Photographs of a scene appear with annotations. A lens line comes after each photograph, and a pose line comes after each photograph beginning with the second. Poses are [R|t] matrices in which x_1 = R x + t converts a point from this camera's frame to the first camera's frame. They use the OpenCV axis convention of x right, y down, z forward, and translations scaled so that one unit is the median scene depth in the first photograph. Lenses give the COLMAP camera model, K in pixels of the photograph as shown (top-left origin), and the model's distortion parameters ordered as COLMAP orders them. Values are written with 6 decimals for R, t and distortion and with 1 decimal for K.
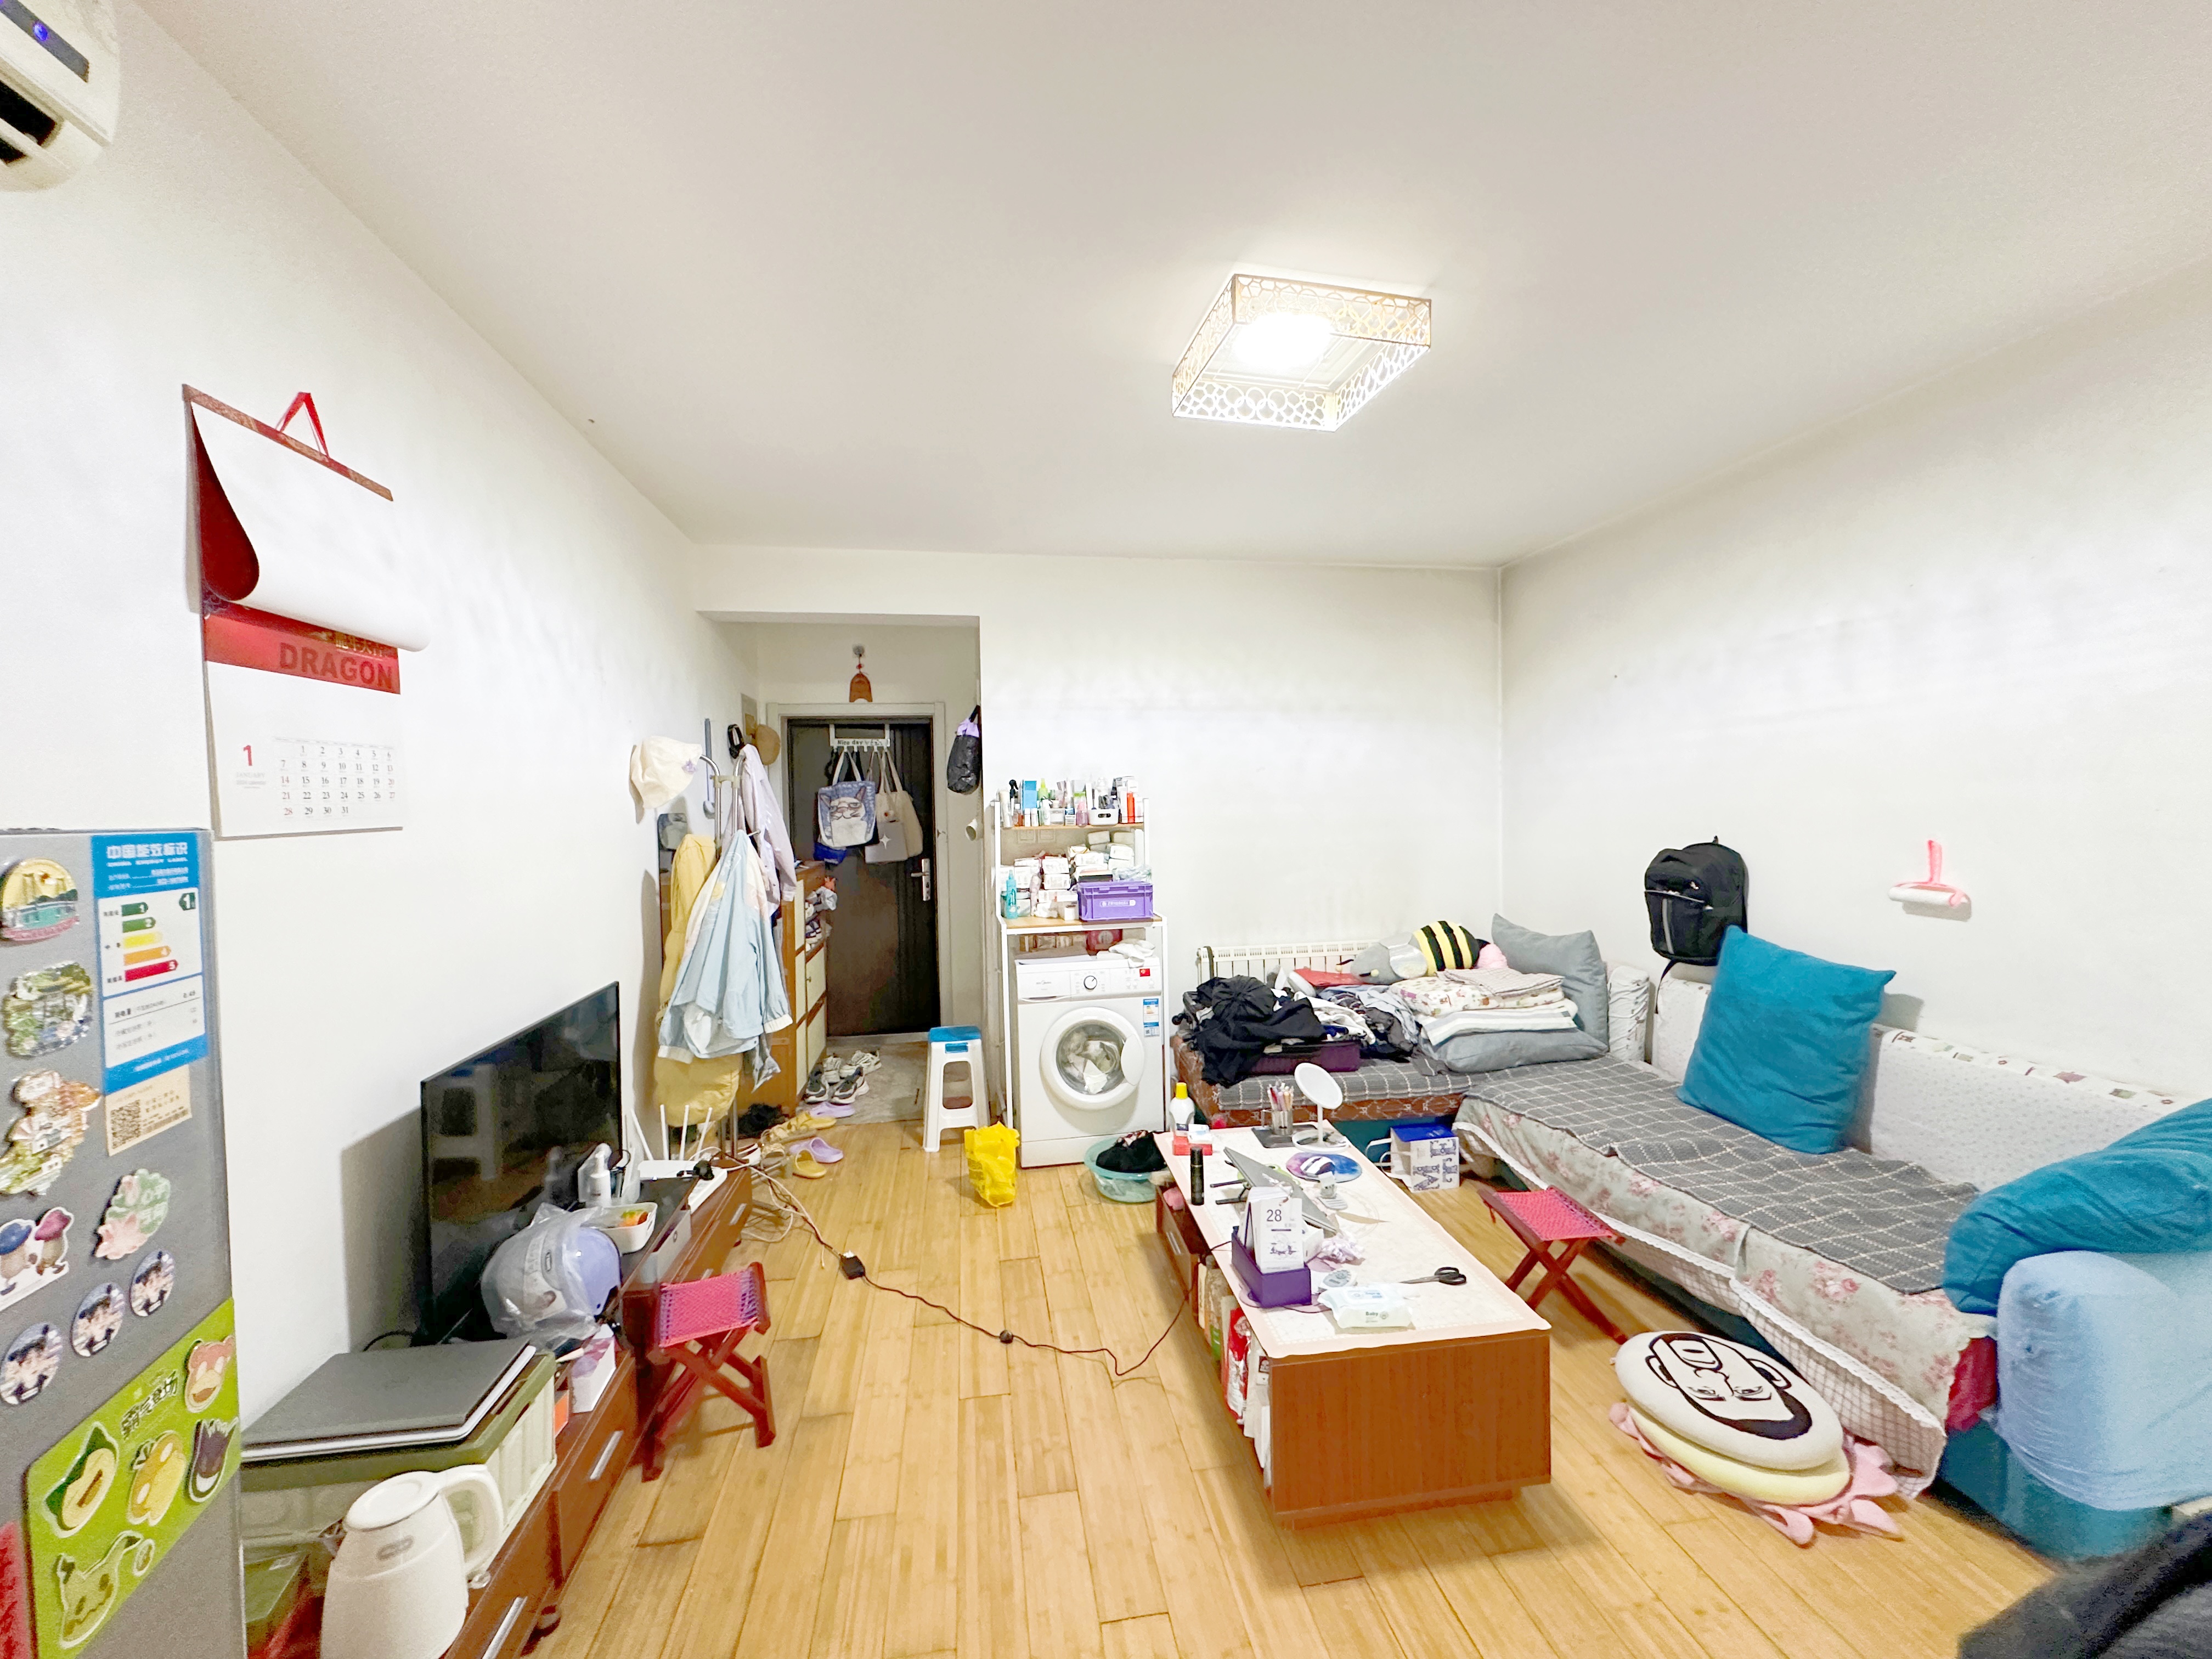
lens RADIAL K [[888.0, 0, 1104.8], [0, 888.0, 825.5], [0, 0, 1]] dist [0.007091, 0.000084]
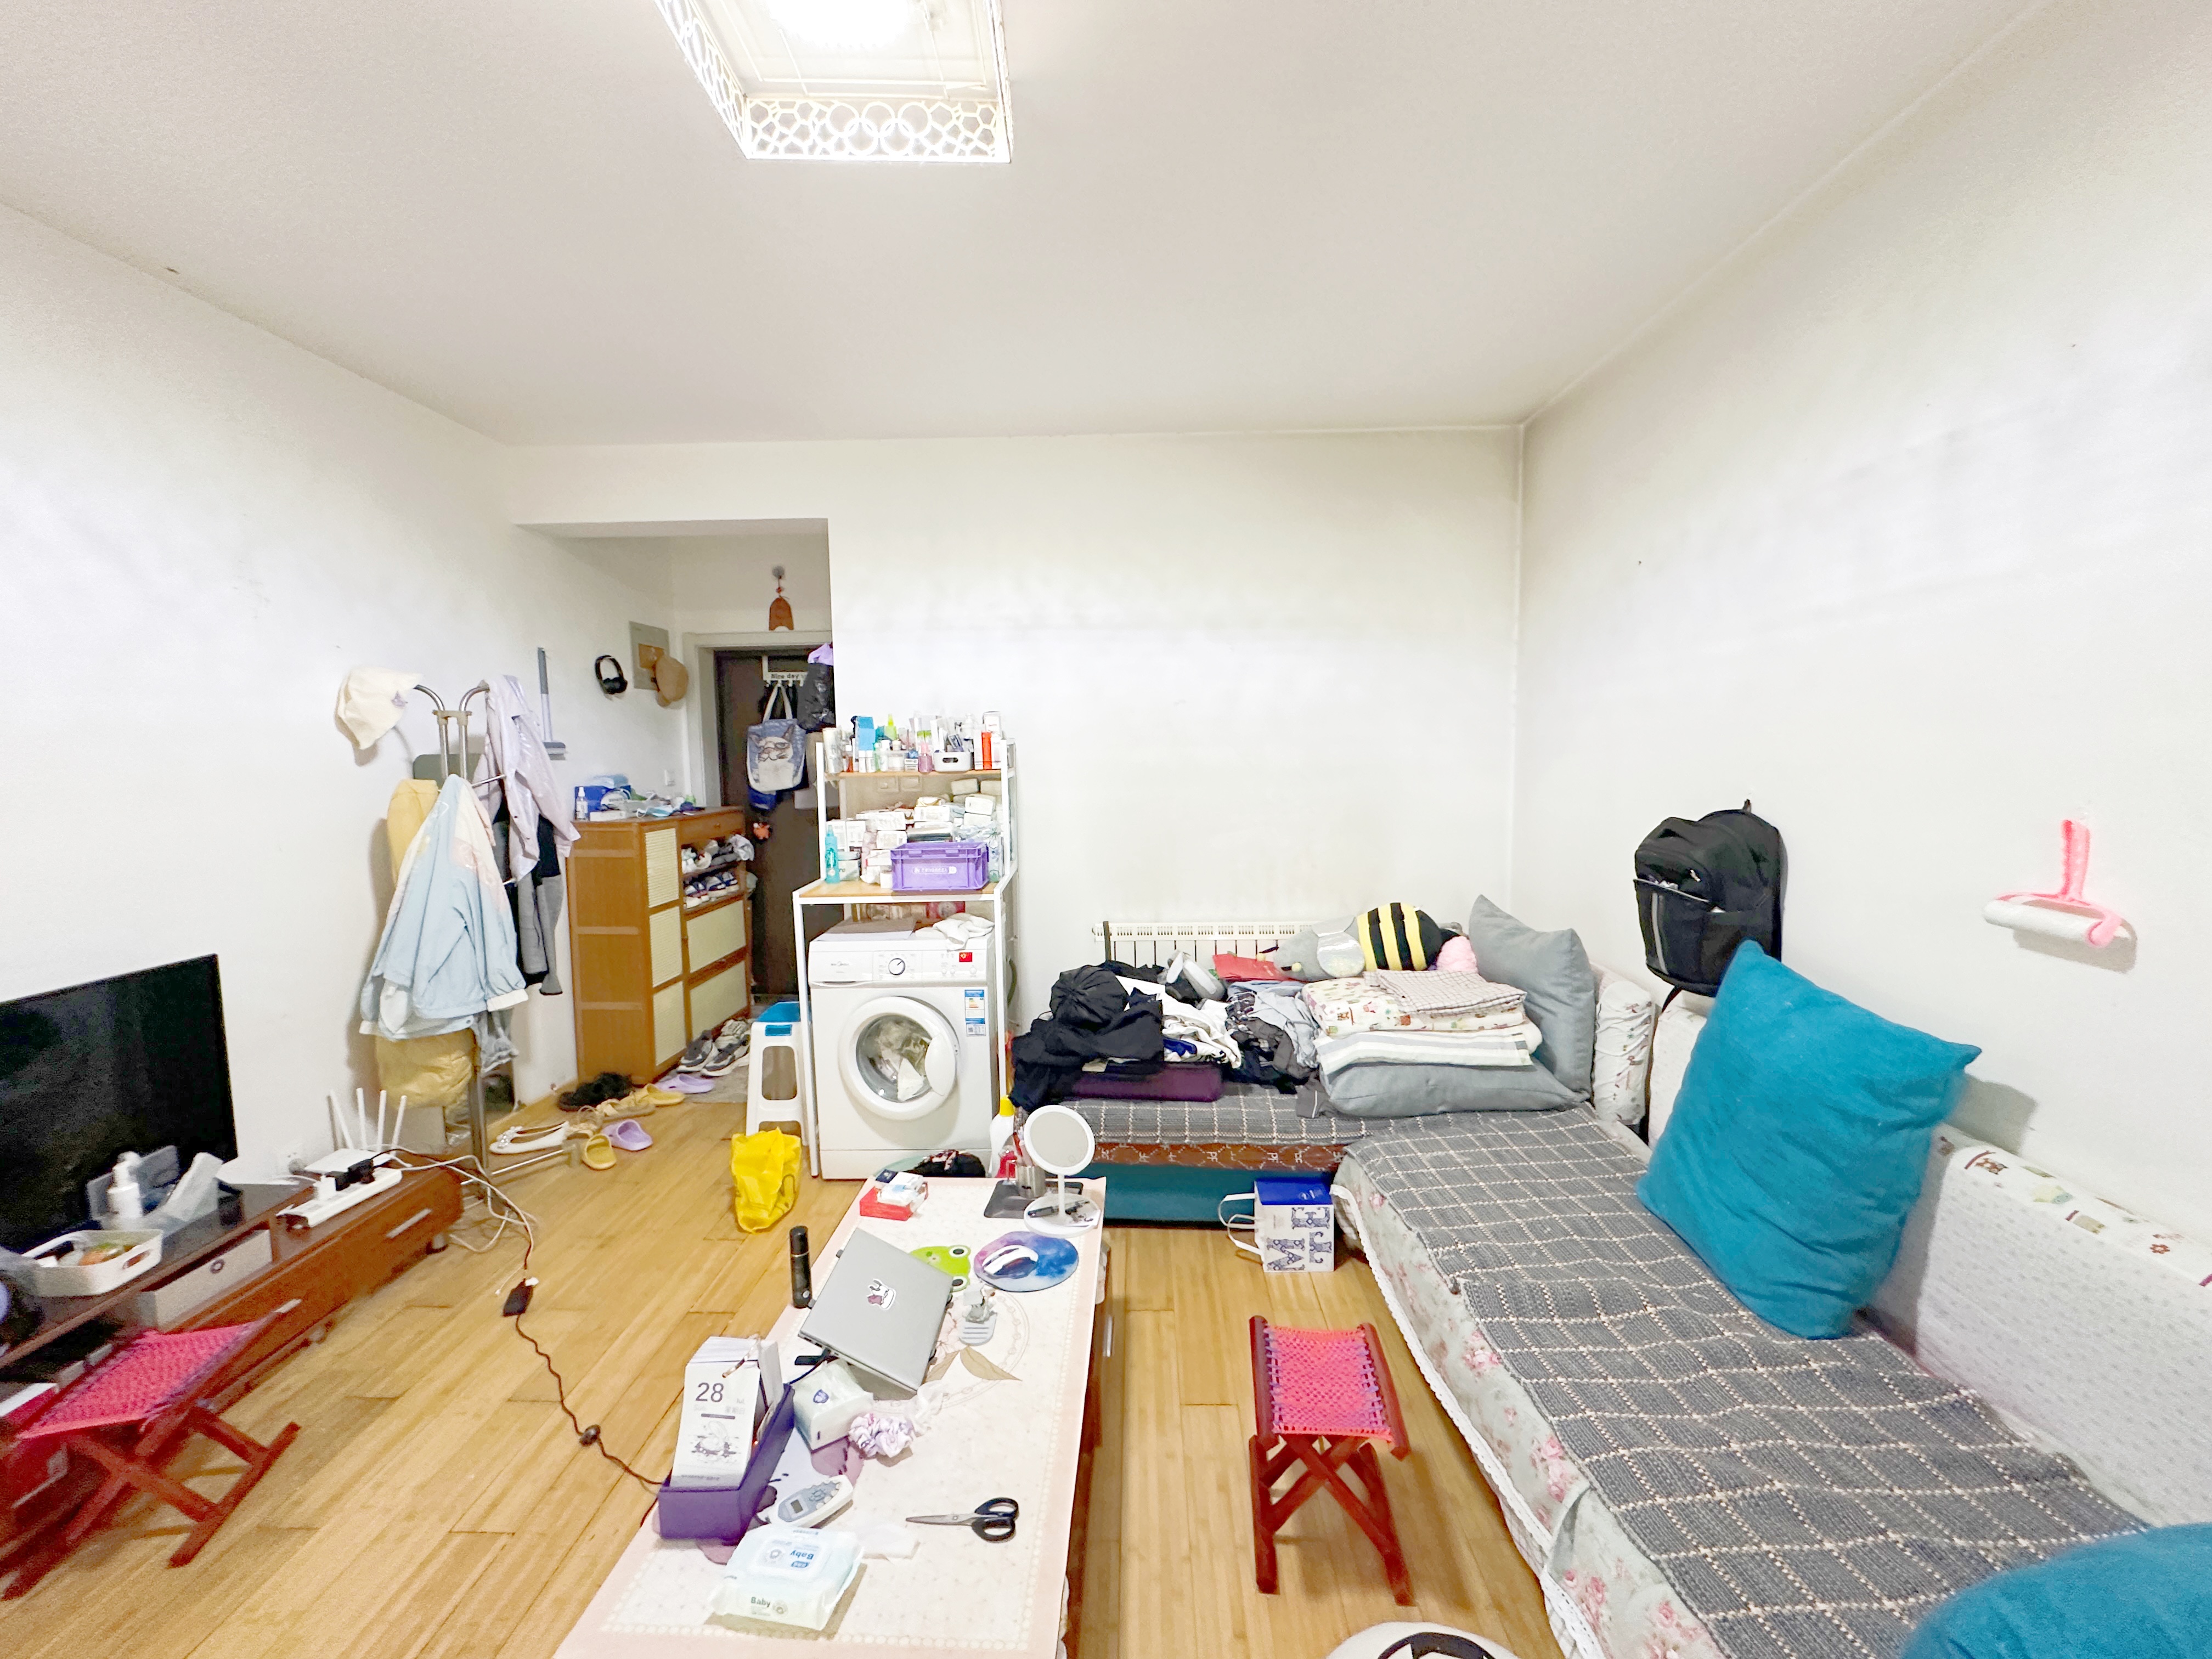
lens RADIAL K [[888.0, 0, 1103.3], [0, 888.0, 826.2], [0, 0, 1]] dist [0.007091, 0.000084]
pose [[0.981026, 0.022161, -0.192606, 0.337678], [-0.009090, 0.997611, 0.068484, -0.009074], [0.193663, -0.065434, 0.978884, 0.261377]]
